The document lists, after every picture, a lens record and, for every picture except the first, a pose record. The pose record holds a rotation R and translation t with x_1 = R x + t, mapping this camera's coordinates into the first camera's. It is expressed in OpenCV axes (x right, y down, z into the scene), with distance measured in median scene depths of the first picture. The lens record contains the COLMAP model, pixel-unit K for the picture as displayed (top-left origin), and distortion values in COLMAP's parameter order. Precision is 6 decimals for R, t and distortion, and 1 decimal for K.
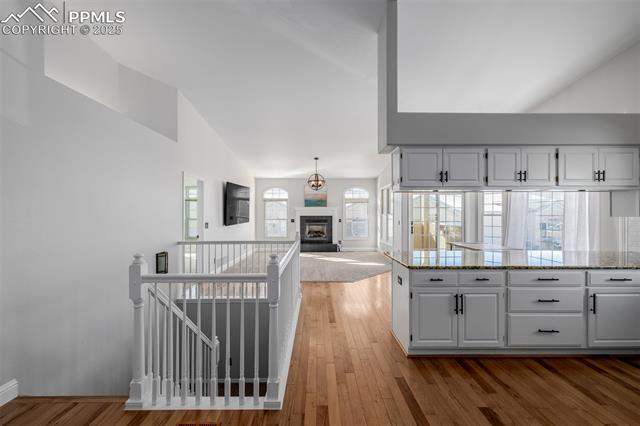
lens RADIAL K [[267.0, 0, 320.0], [0, 267.0, 213.0], [0, 0, 1]] dist [0.001929, -0.000211]
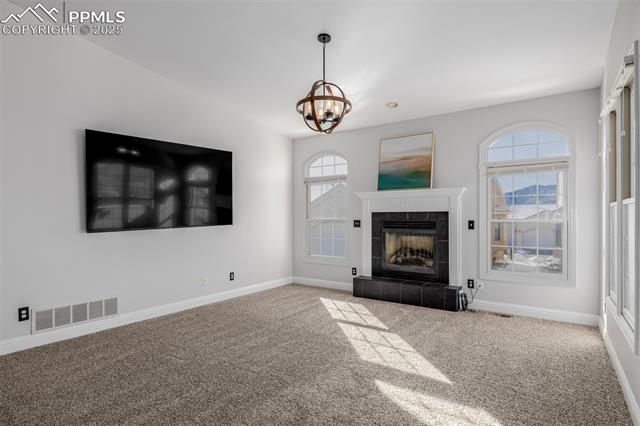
lens RADIAL K [[340.3, 0, 320.0], [0, 340.3, 213.0], [0, 0, 1]] dist [0.001872, 0.000070]
pose [[0.813401, -0.007960, -0.581649, 0.178072], [0.005554, 0.999967, -0.005918, 0.014536], [0.581676, 0.001584, 0.813419, 0.502801]]
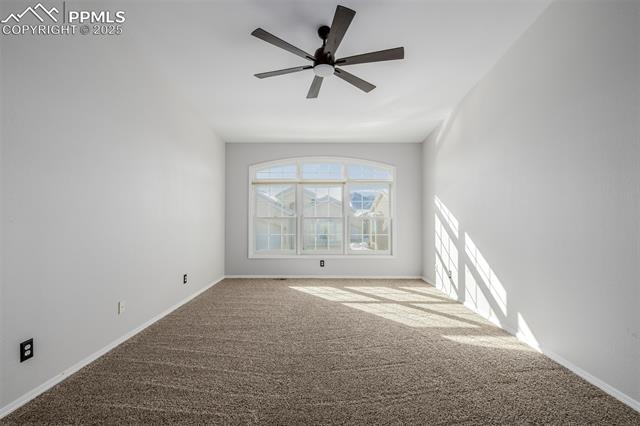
lens RADIAL K [[267.0, 0, 320.0], [0, 267.0, 213.0], [0, 0, 1]] dist [0.001929, -0.000211]
pose [[0.999632, -0.000862, -0.027117, -0.062108], [0.000759, 0.999992, -0.003801, 0.014601], [0.027120, 0.003779, 0.999625, 0.462407]]
